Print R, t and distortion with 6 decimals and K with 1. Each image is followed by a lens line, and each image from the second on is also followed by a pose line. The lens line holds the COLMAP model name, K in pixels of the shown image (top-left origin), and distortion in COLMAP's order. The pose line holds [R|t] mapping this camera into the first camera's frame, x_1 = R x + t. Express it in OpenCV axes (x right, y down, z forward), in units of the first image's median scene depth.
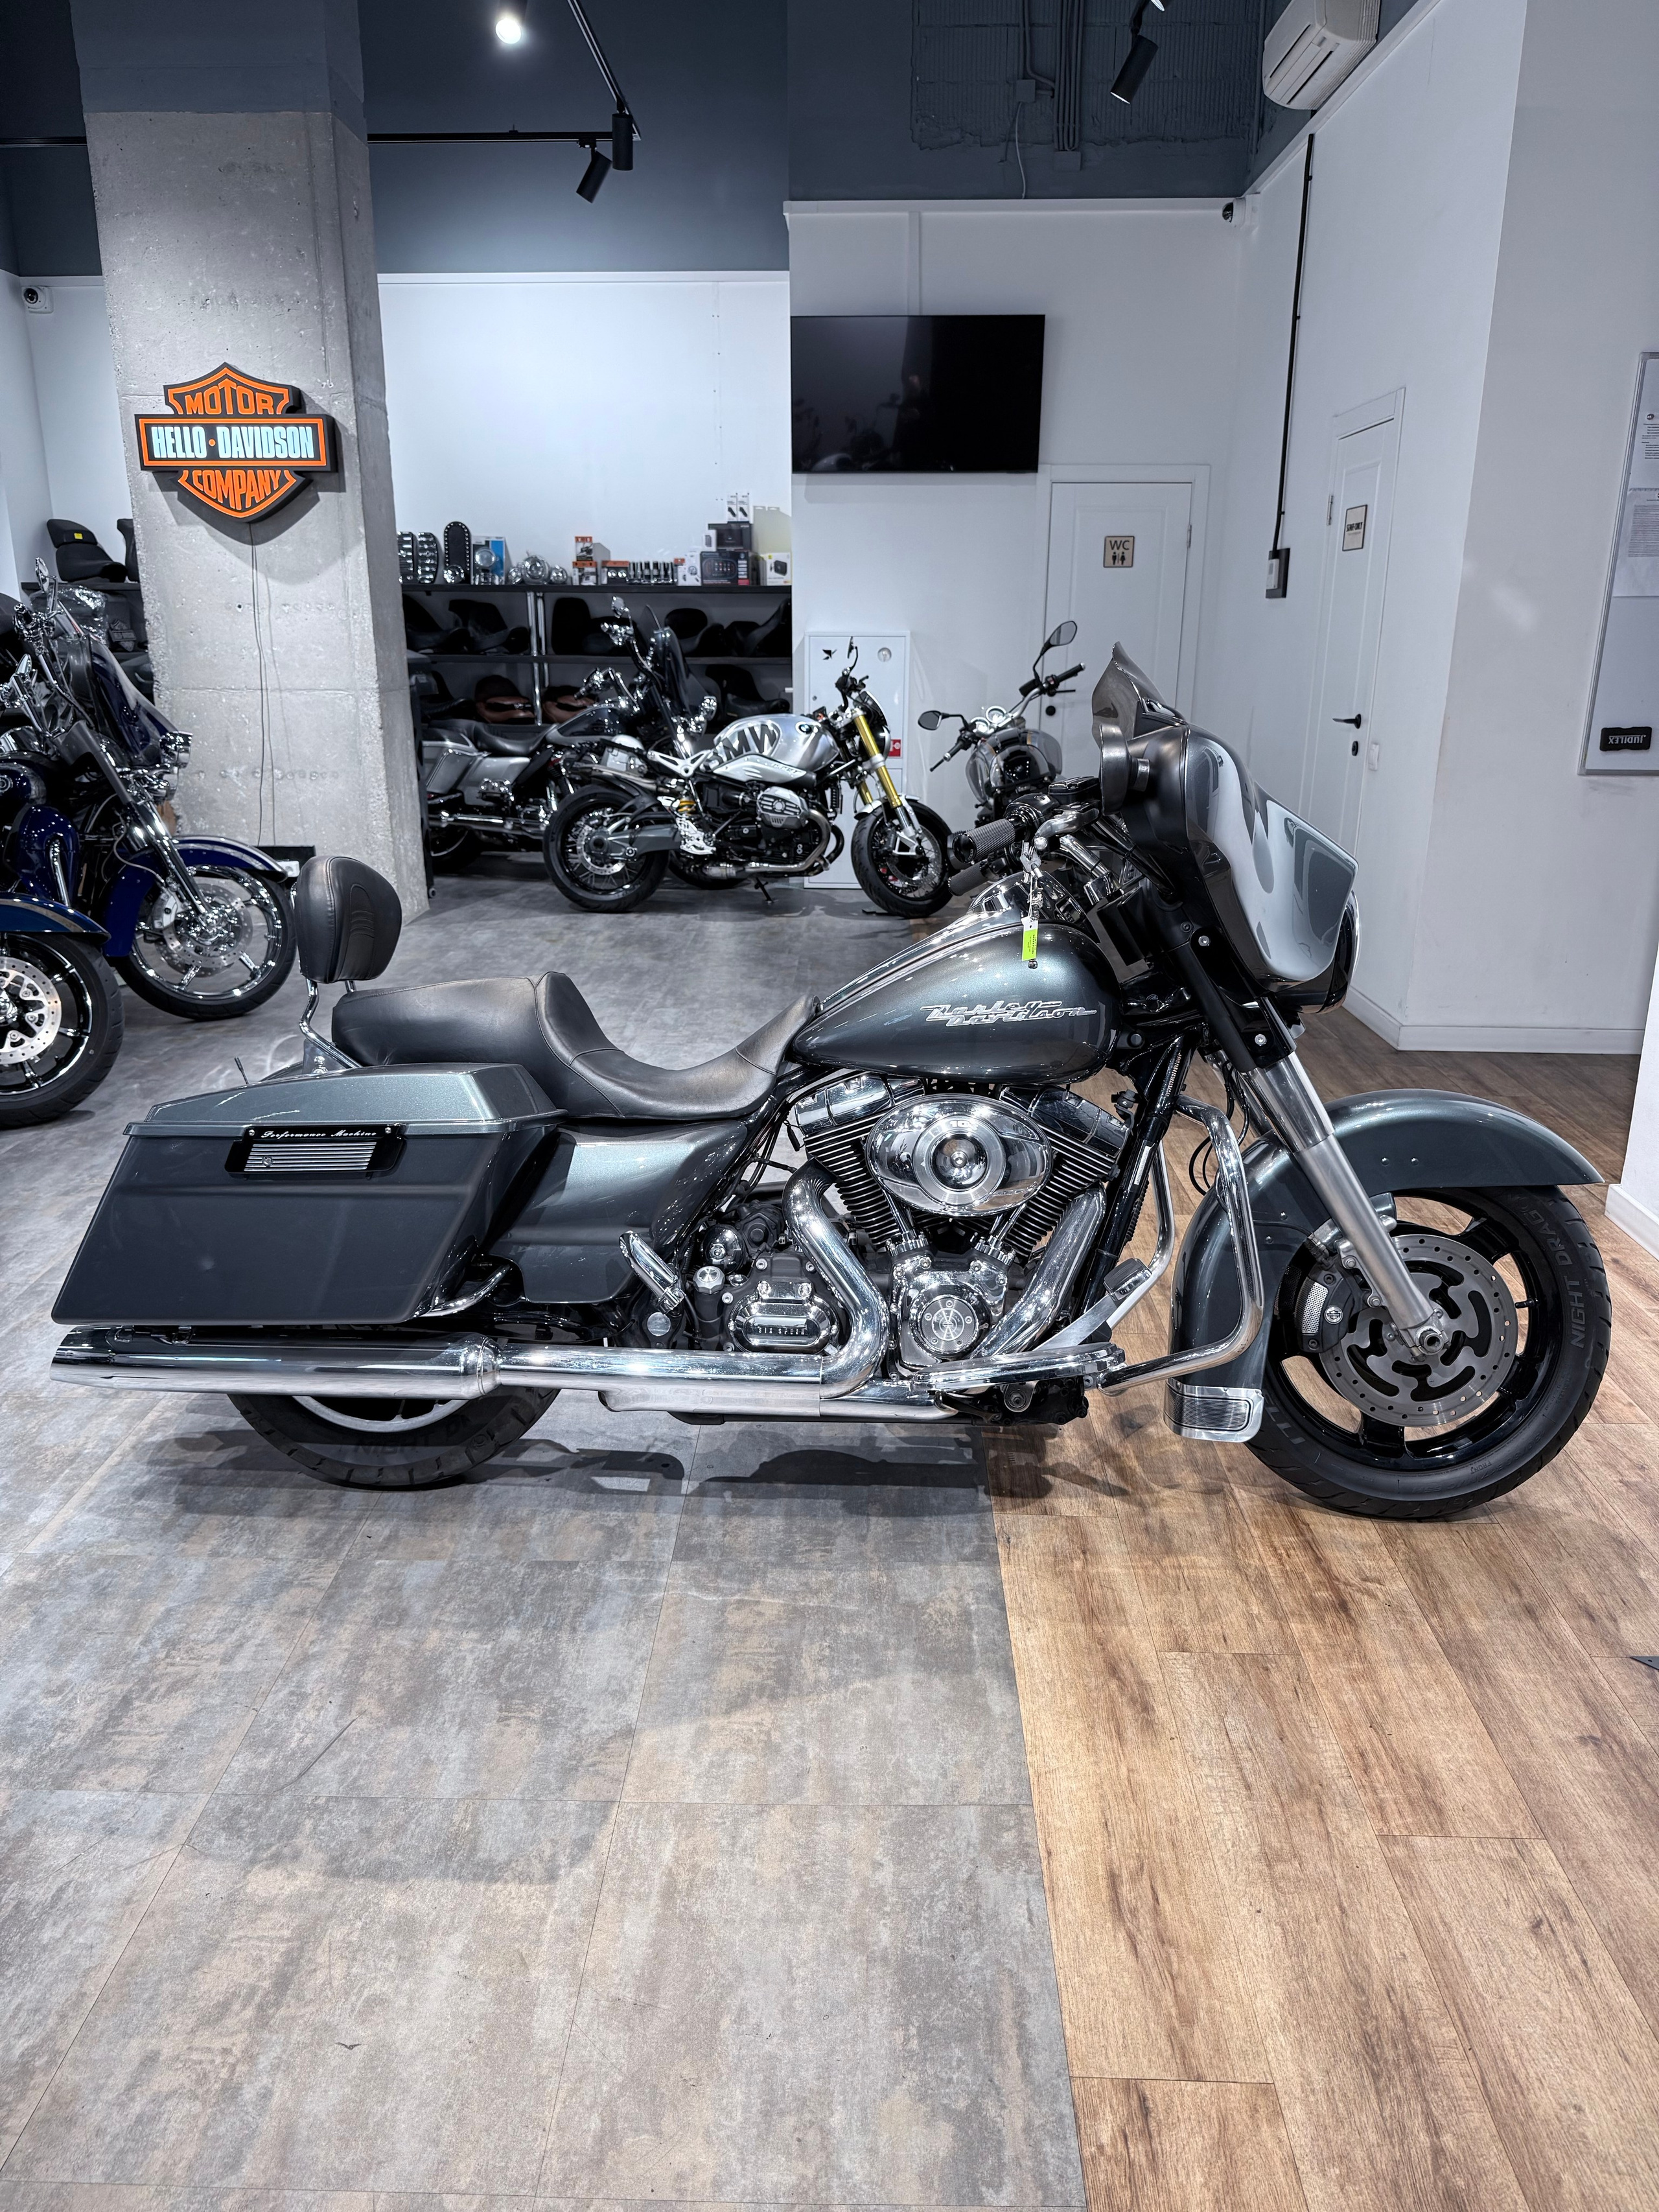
lens RADIAL K [[1552.6, 0, 826.0], [0, 1552.6, 1135.6], [0, 0, 1]] dist [0.003321, -0.027150]
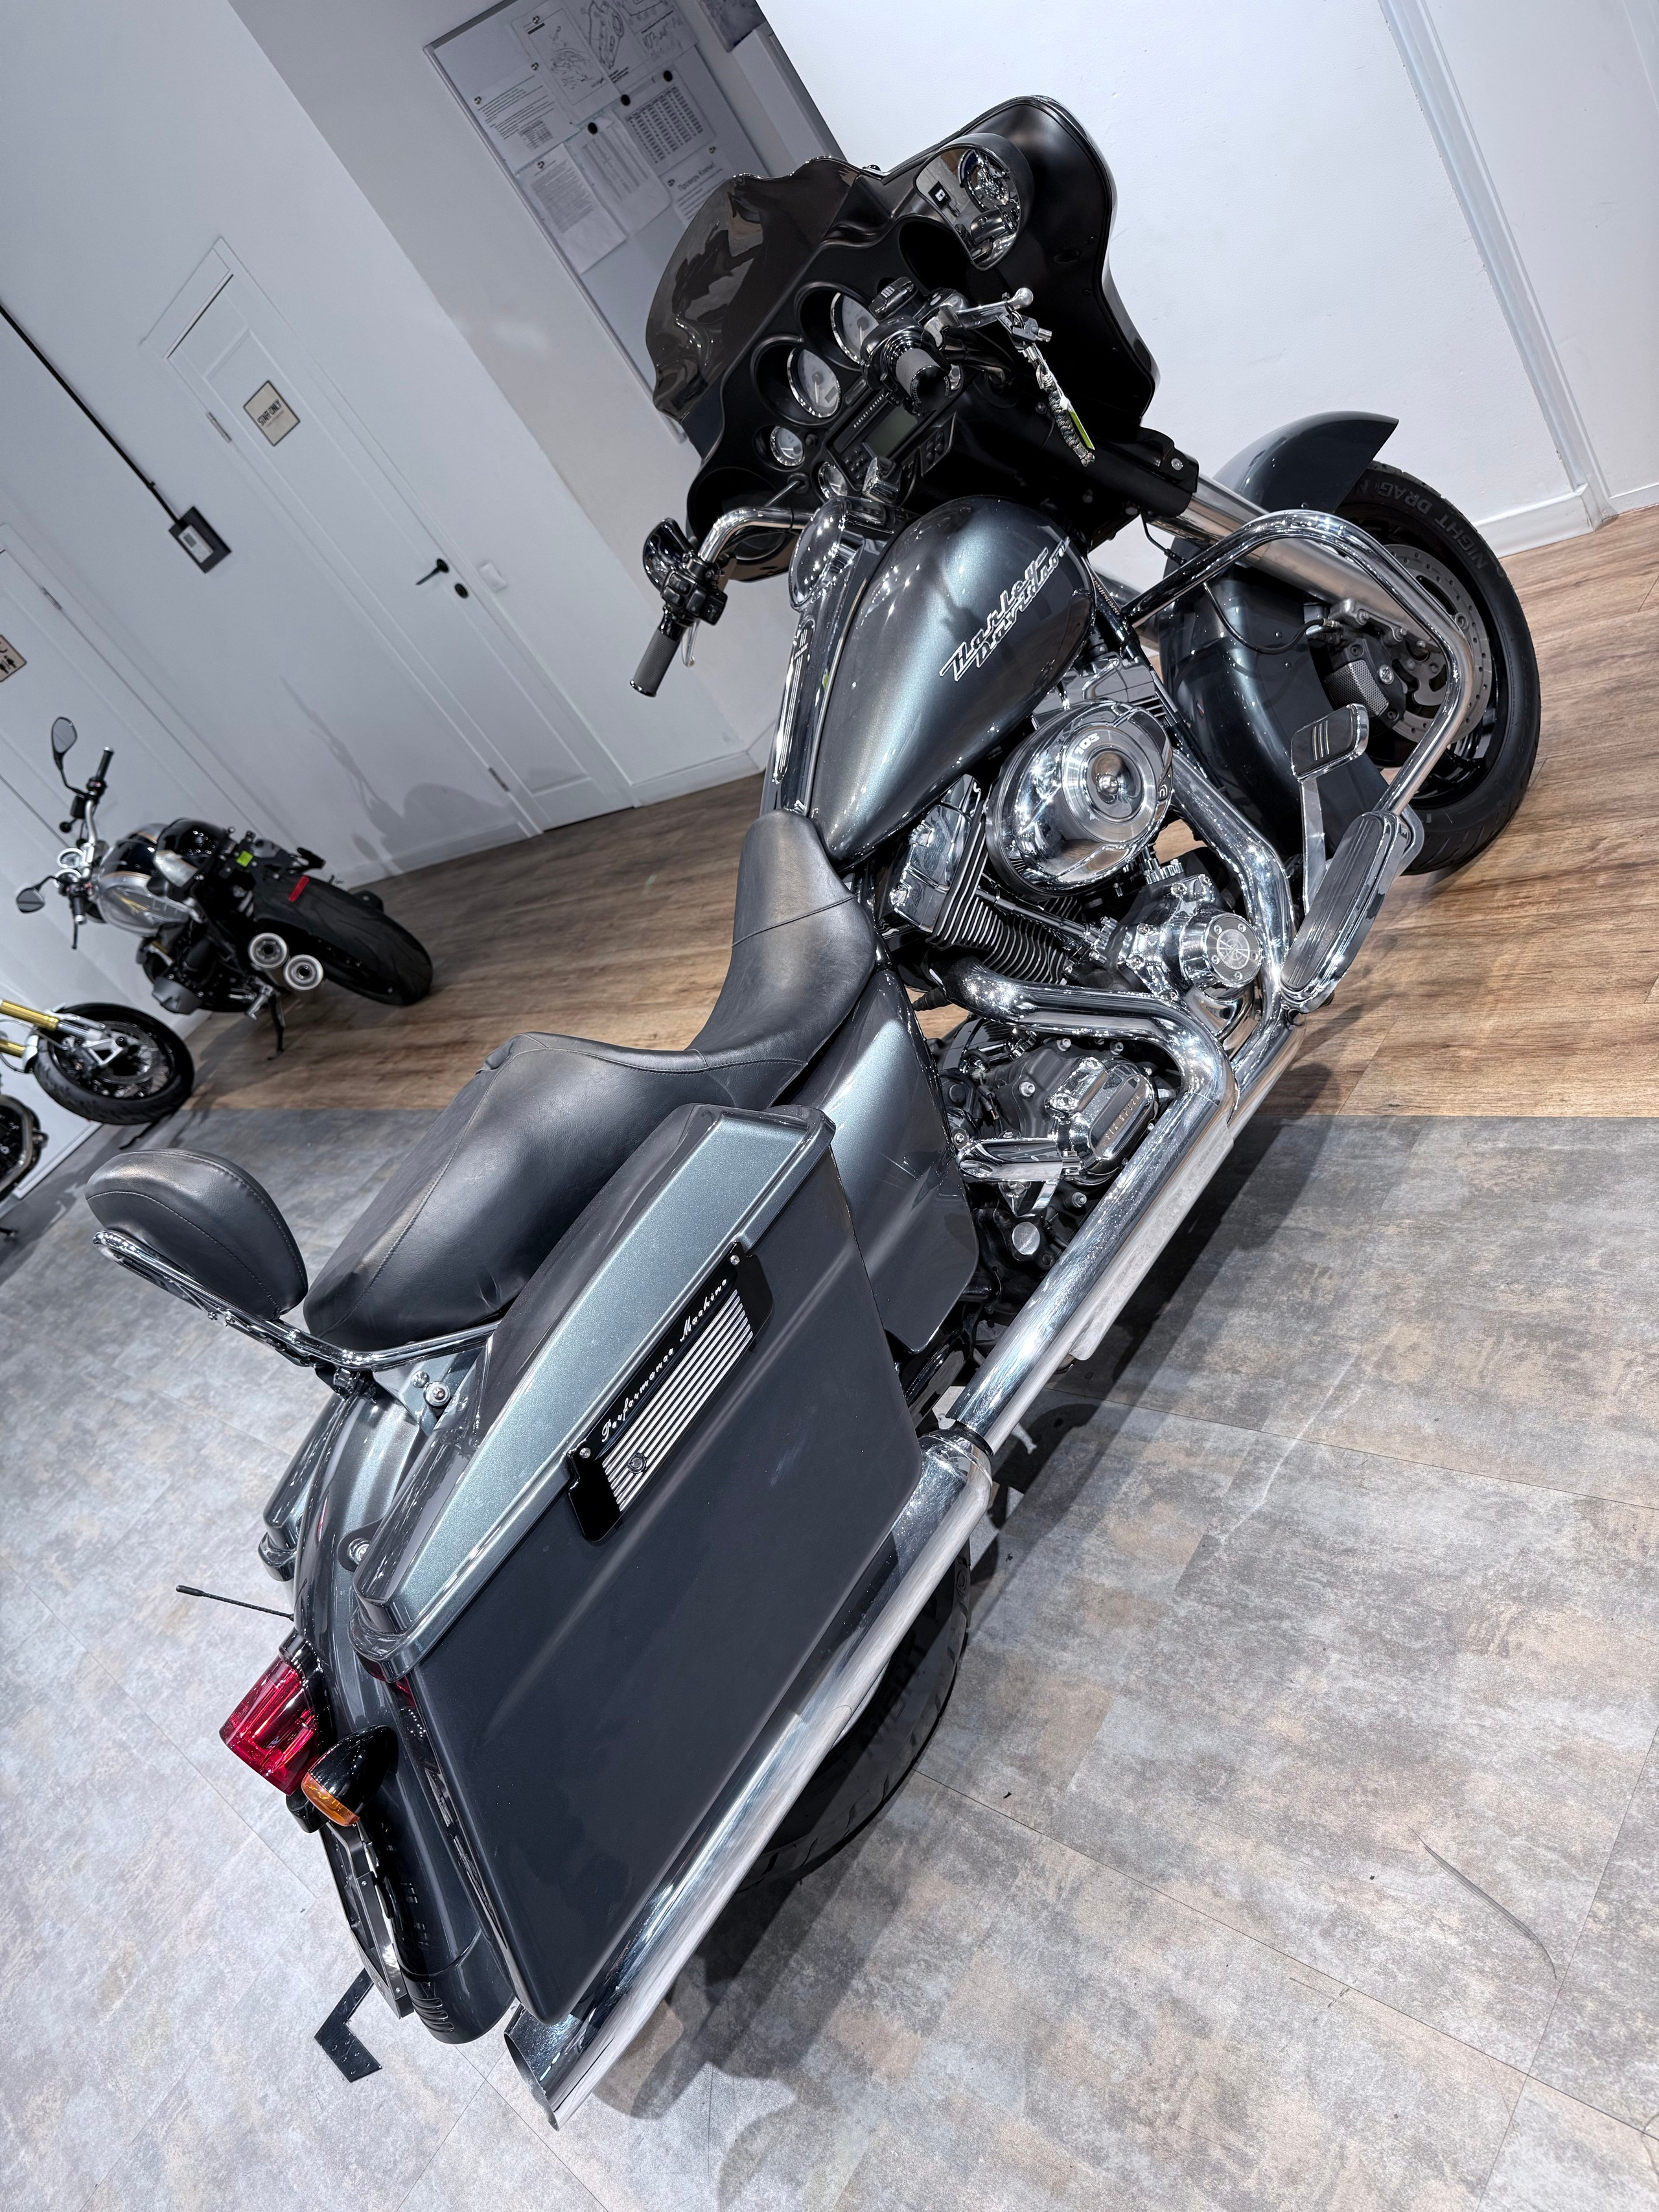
lens RADIAL K [[1573.2, 0, 831.8], [0, 1573.2, 1107.9], [0, 0, 1]] dist [-0.009758, -0.002893]
pose [[0.539601, -0.699023, 0.469252, -0.167513], [0.719224, 0.672460, 0.174684, -0.040482], [-0.437661, 0.243238, 0.865614, 0.145973]]
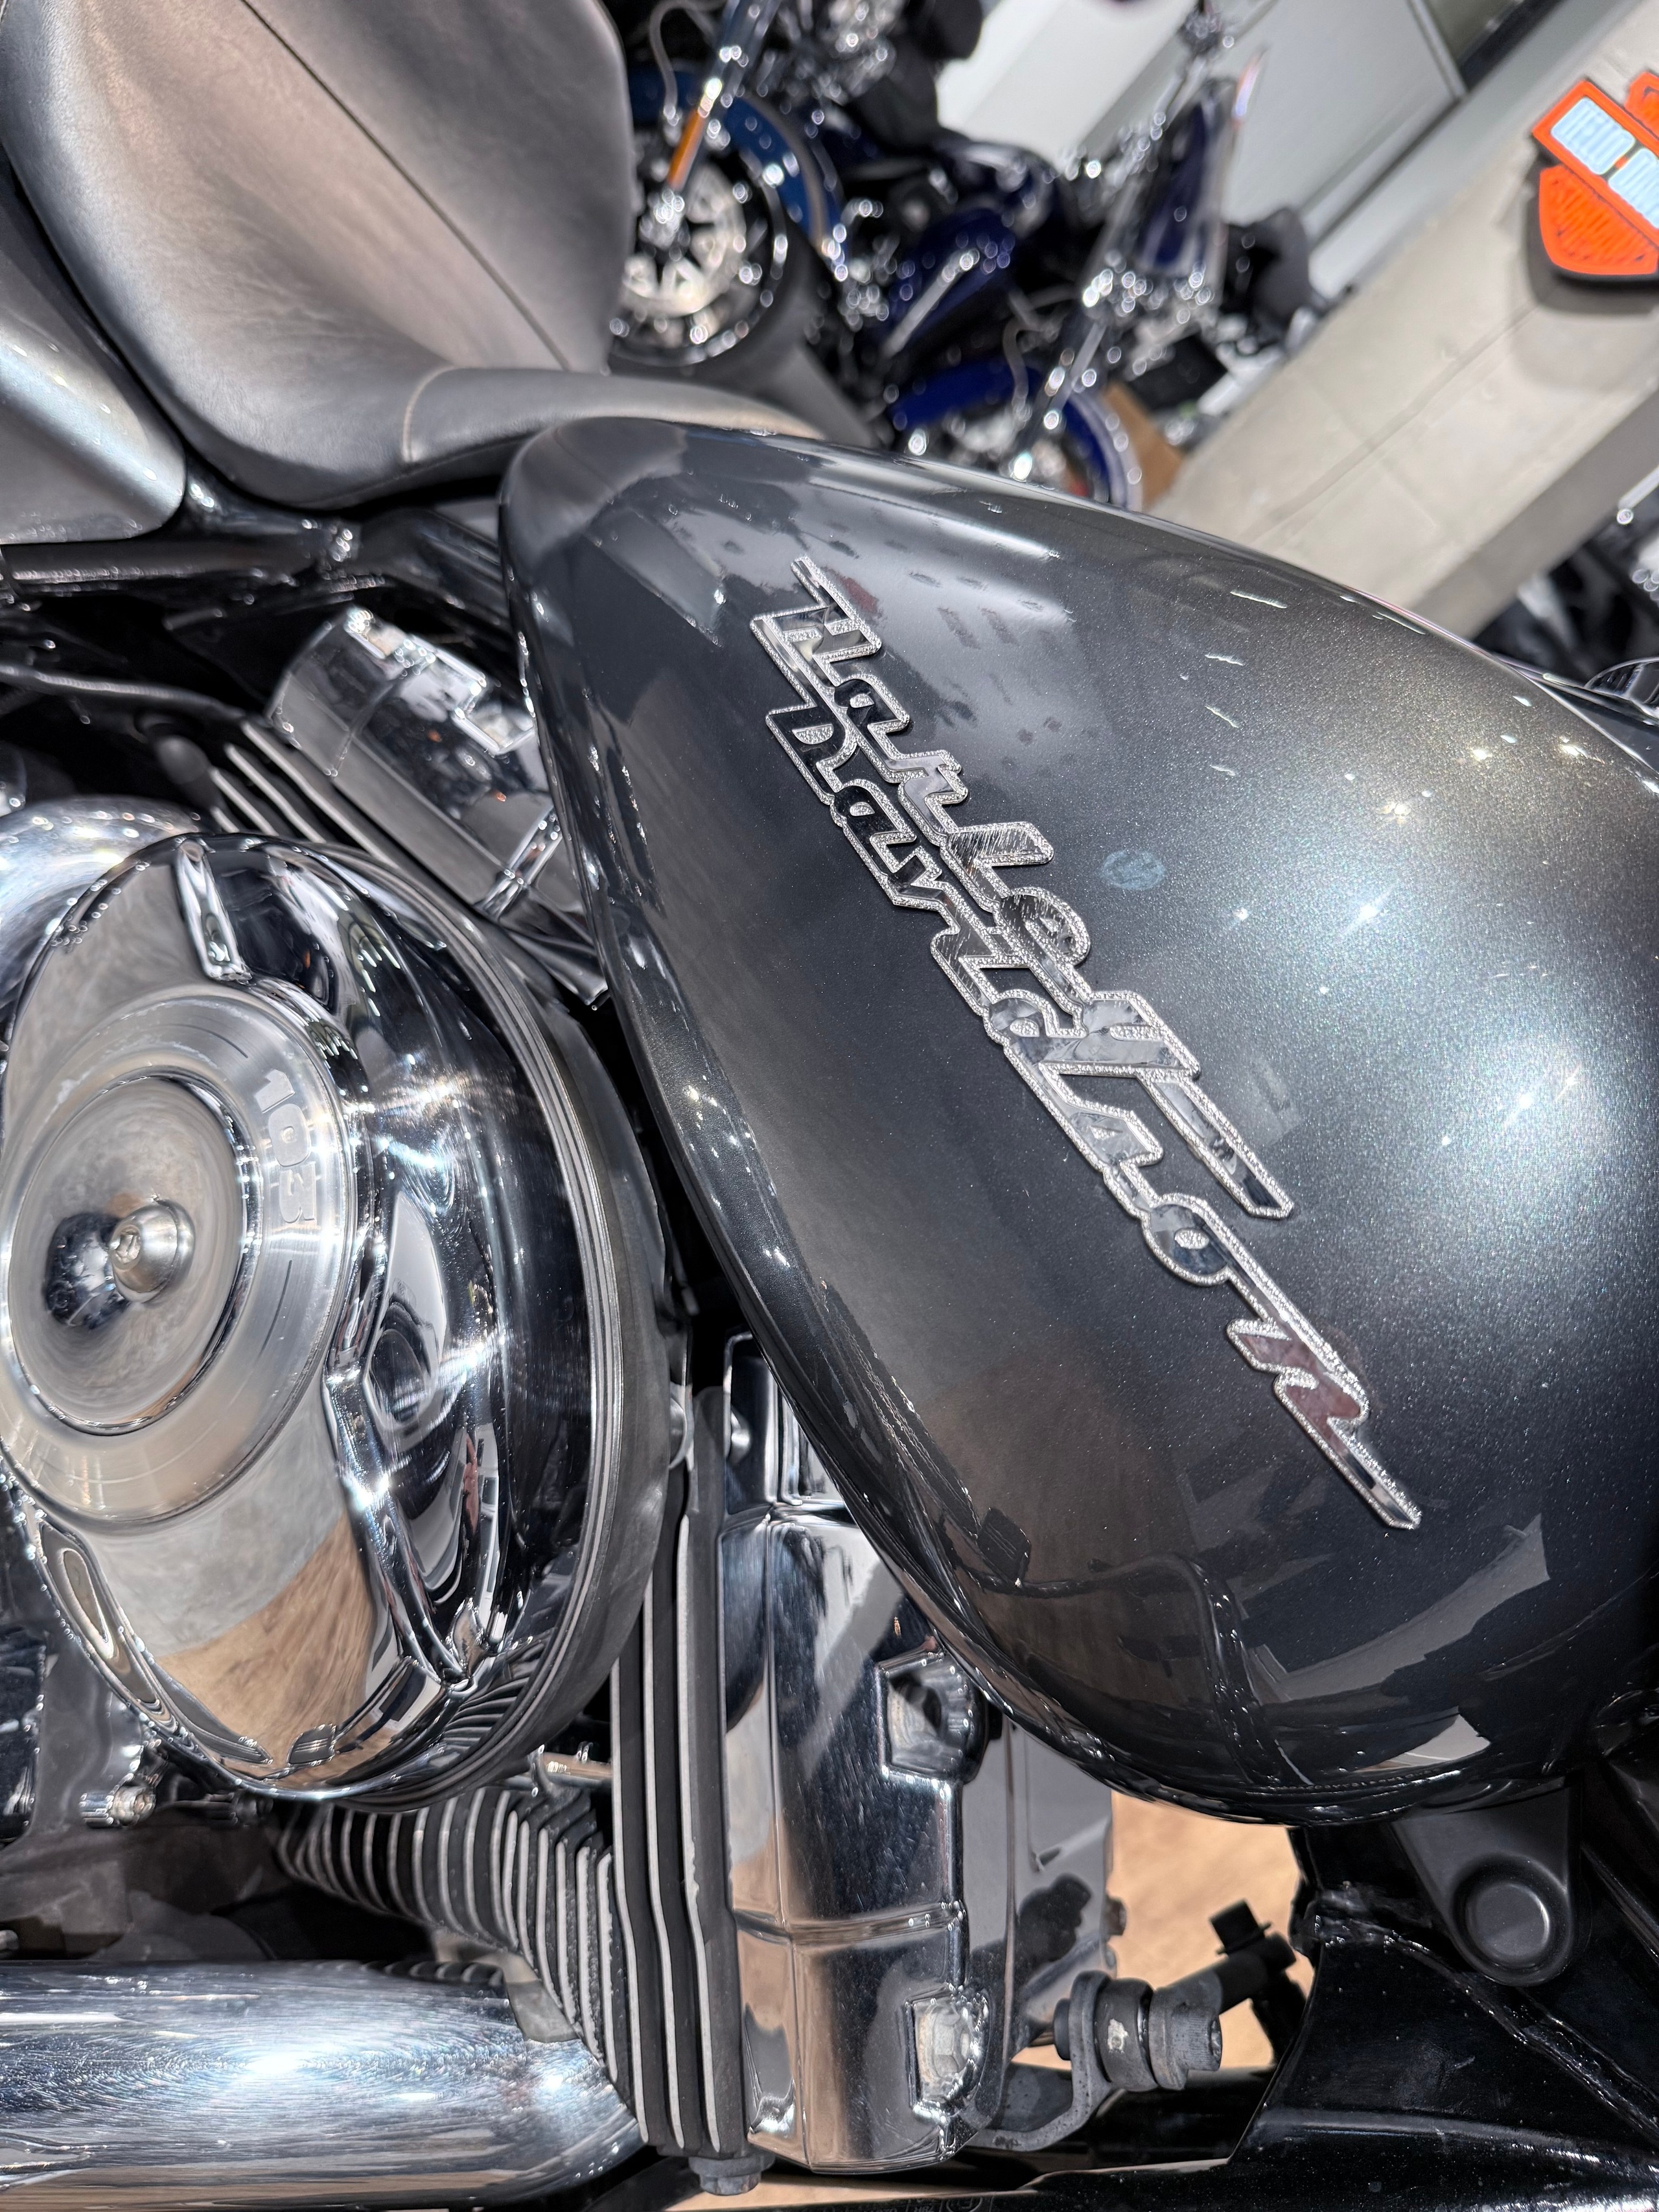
lens RADIAL K [[1550.5, 0, 817.0], [0, 1550.5, 1165.7], [0, 0, 1]] dist [-0.027046, -0.002446]
pose [[0.456207, 0.815605, -0.355900, 0.063959], [-0.814580, 0.543759, 0.201954, -0.031611], [0.358238, 0.197776, 0.912442, 0.311342]]
